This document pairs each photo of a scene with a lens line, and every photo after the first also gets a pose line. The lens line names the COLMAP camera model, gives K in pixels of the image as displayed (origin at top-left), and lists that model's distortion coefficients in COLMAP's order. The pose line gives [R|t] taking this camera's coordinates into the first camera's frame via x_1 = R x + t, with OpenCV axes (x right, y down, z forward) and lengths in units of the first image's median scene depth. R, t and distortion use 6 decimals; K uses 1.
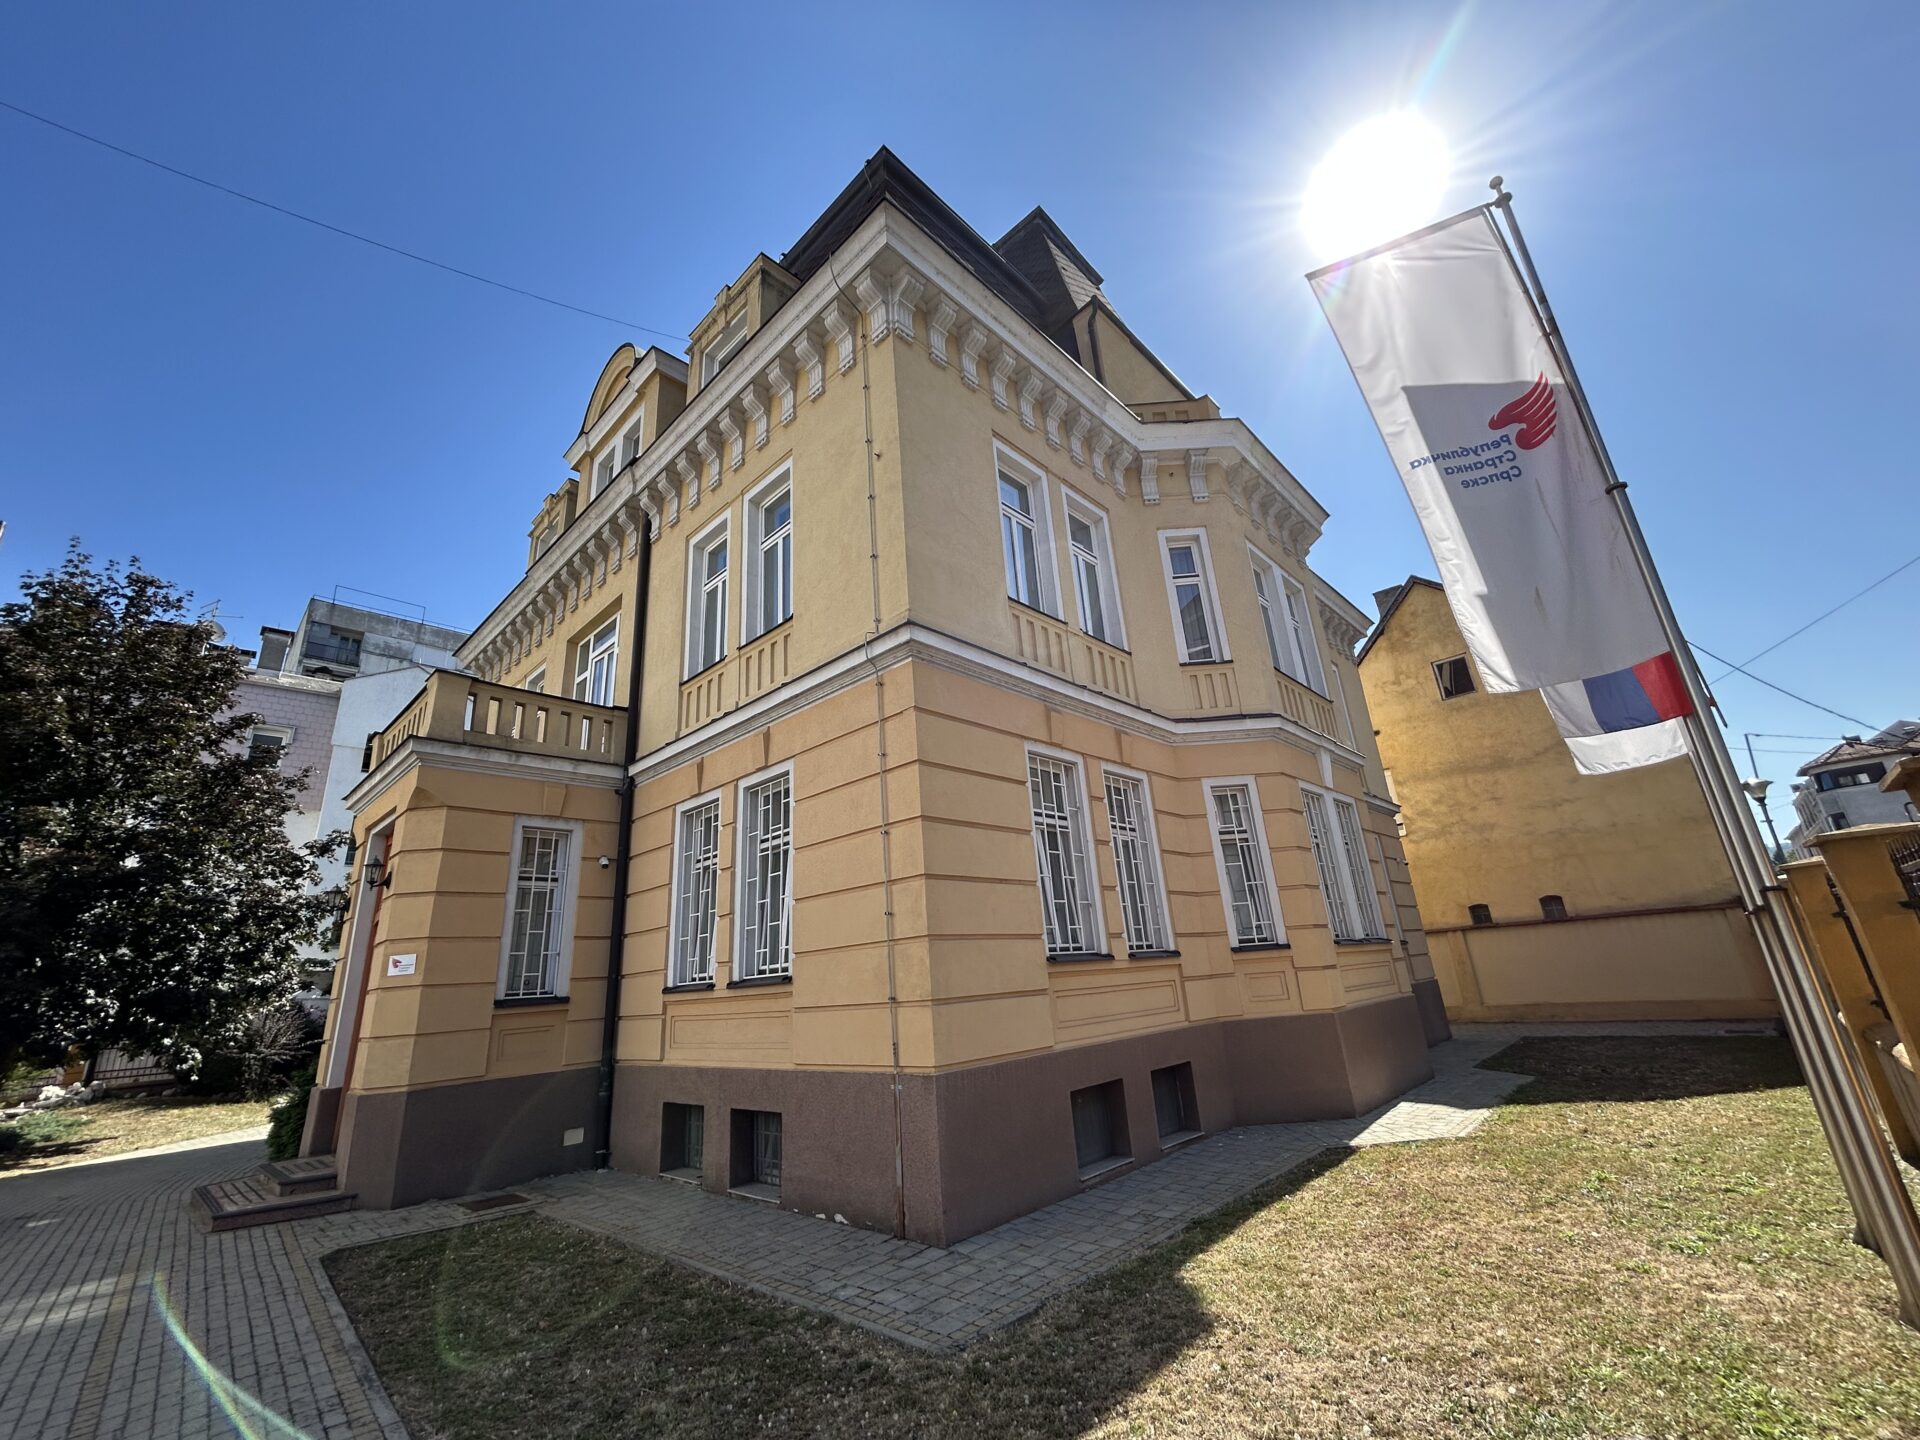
lens RADIAL K [[775.4, 0, 951.7], [0, 775.4, 715.7], [0, 0, 1]] dist [-0.000980, 0.000428]
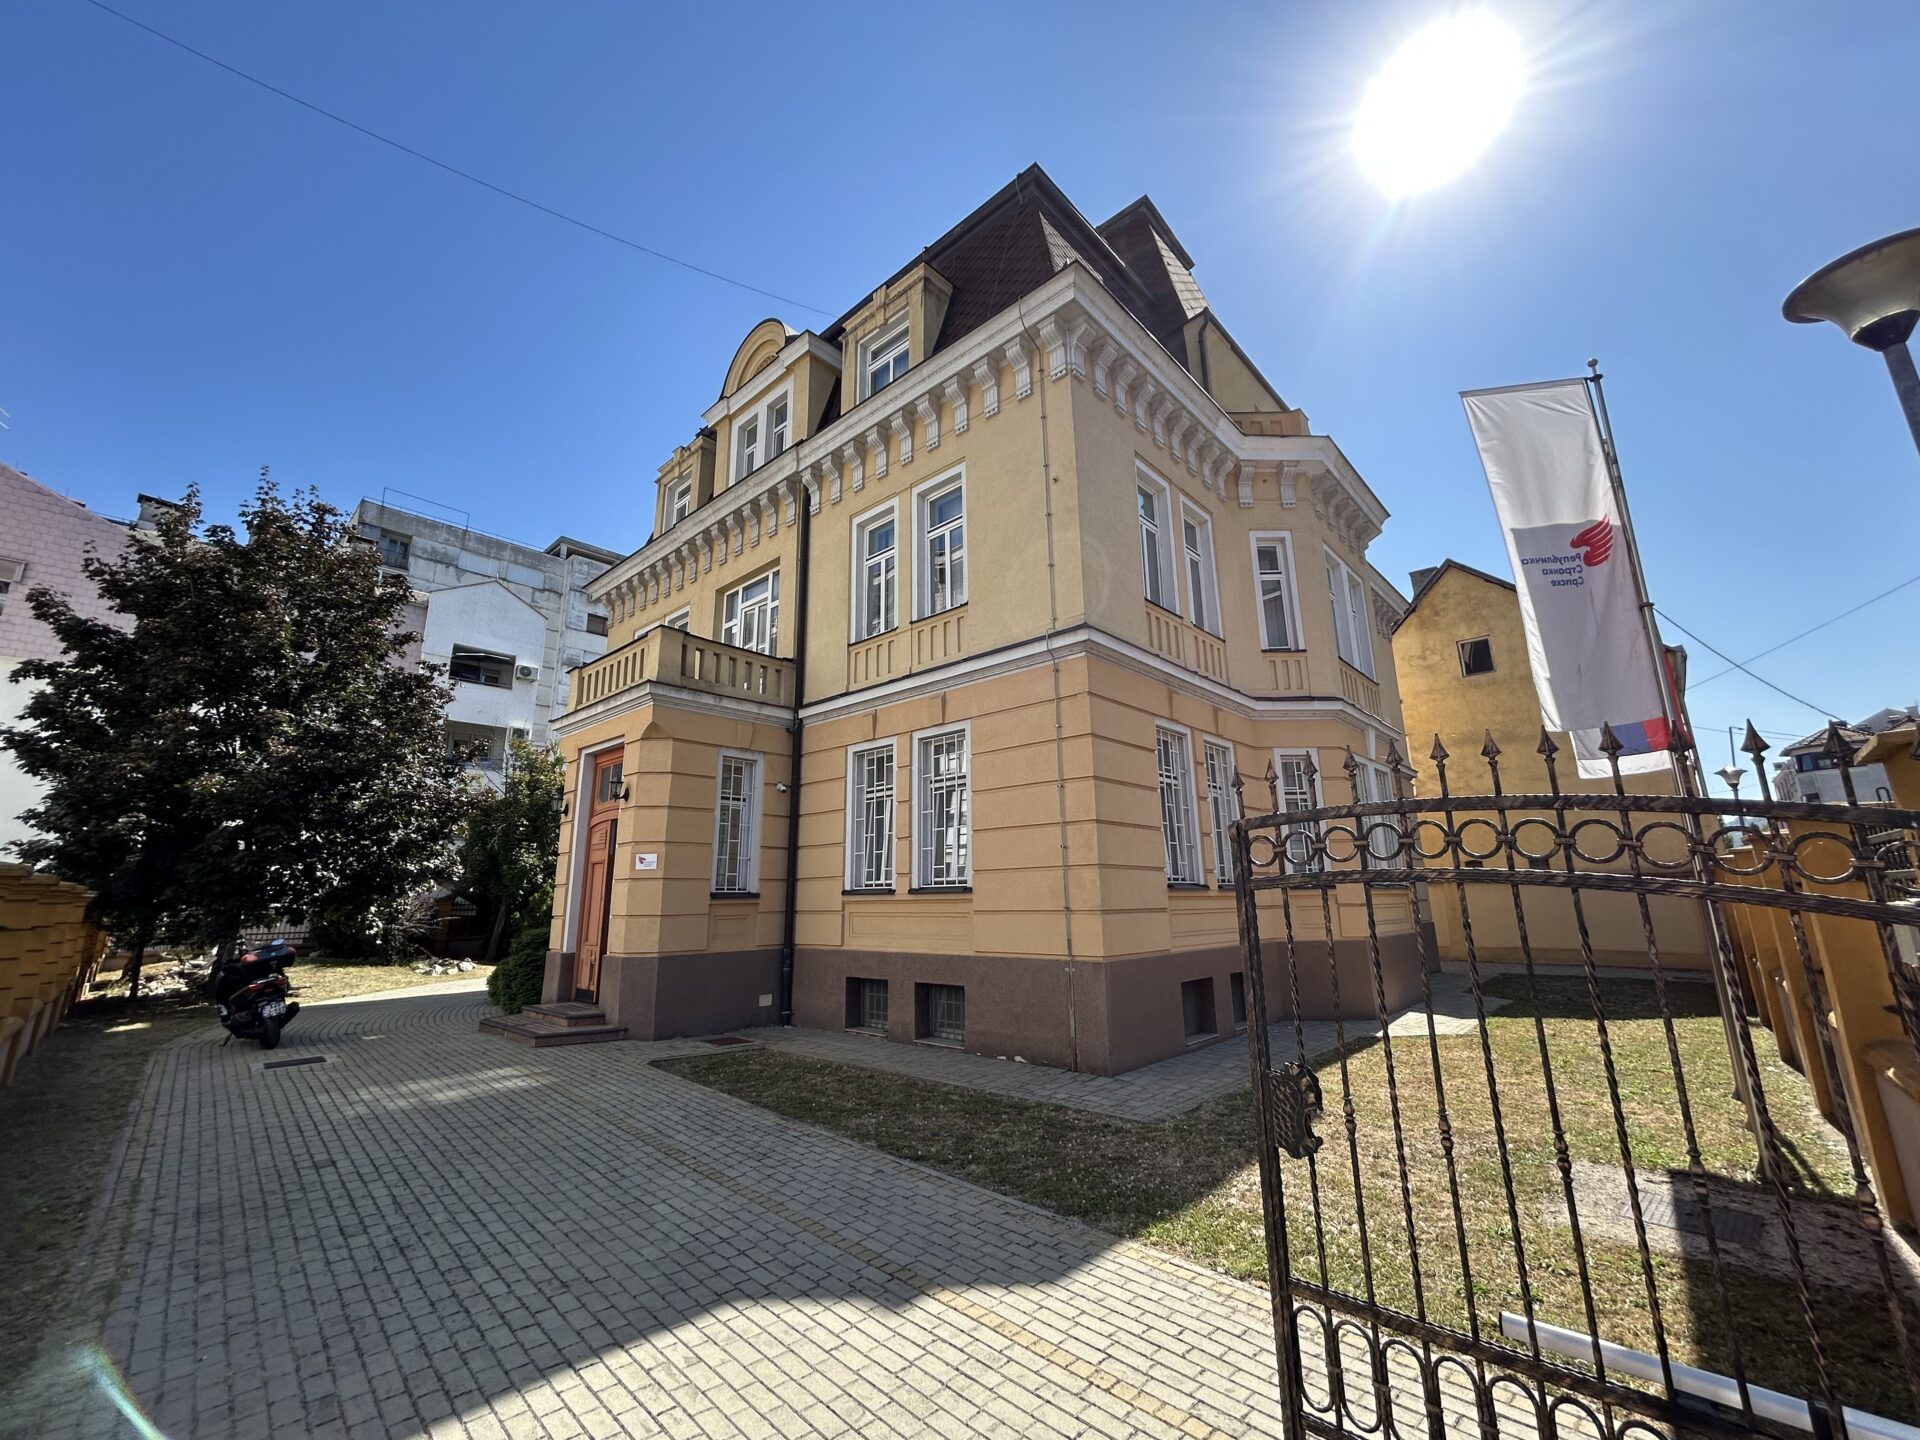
lens RADIAL K [[775.4, 0, 952.9], [0, 775.4, 715.8], [0, 0, 1]] dist [-0.000980, 0.000428]
pose [[0.998261, 0.058639, 0.006072, -0.214866], [-0.058951, 0.993726, 0.095040, -0.062631], [-0.000461, -0.095233, 0.995455, -0.230218]]
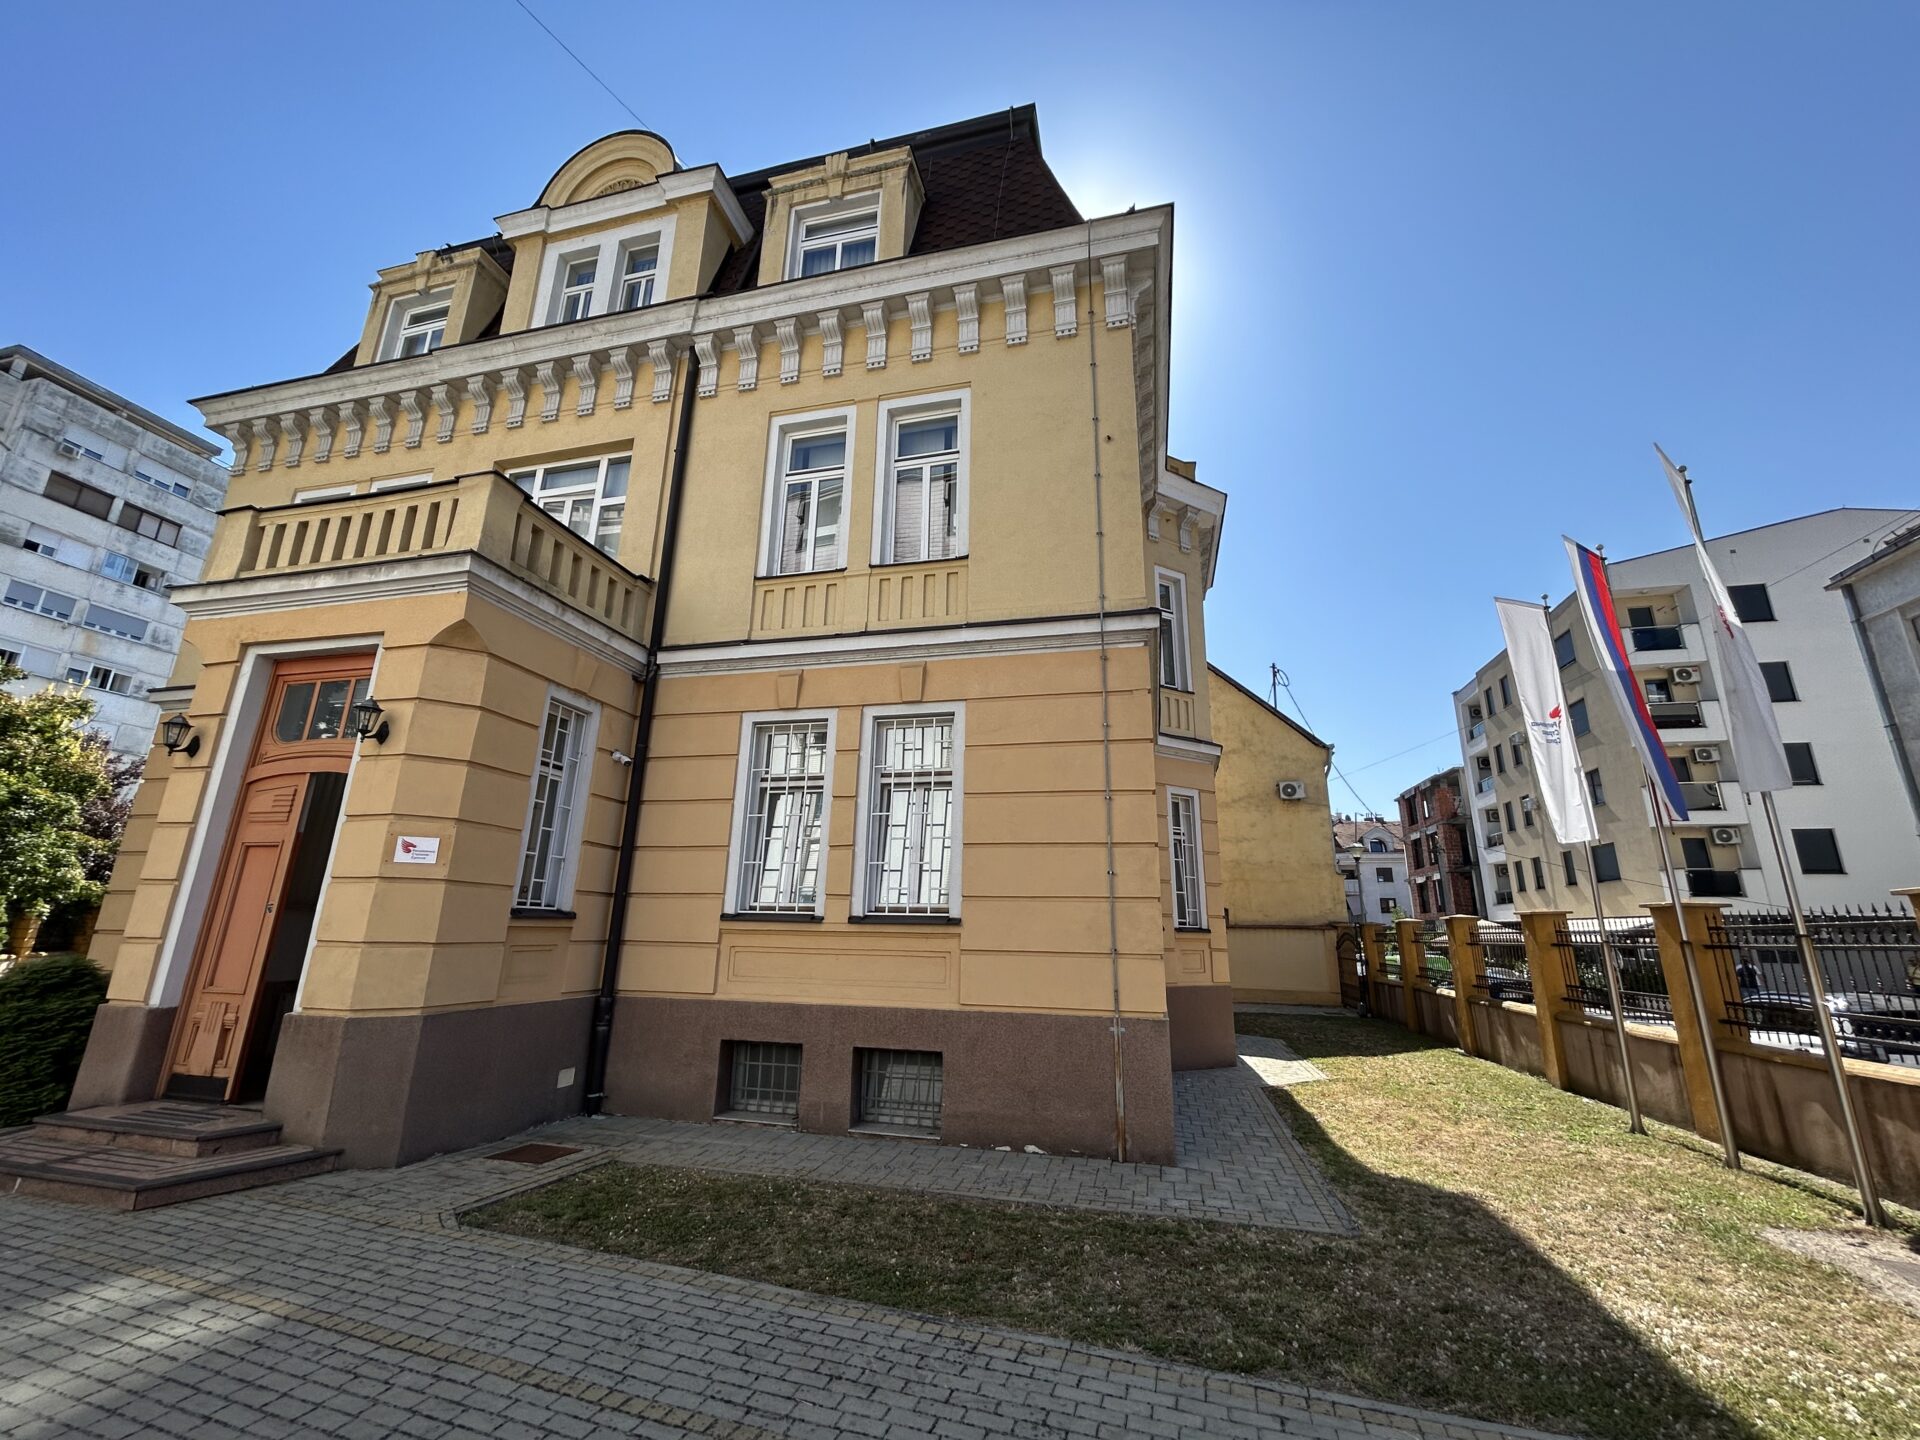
lens RADIAL K [[775.4, 0, 956.2], [0, 775.4, 716.1], [0, 0, 1]] dist [-0.000980, 0.000428]
pose [[0.864634, 0.215899, 0.453647, -0.587860], [-0.236059, 0.971658, -0.012510, 0.078225], [-0.443491, -0.096272, 0.891093, 0.110780]]
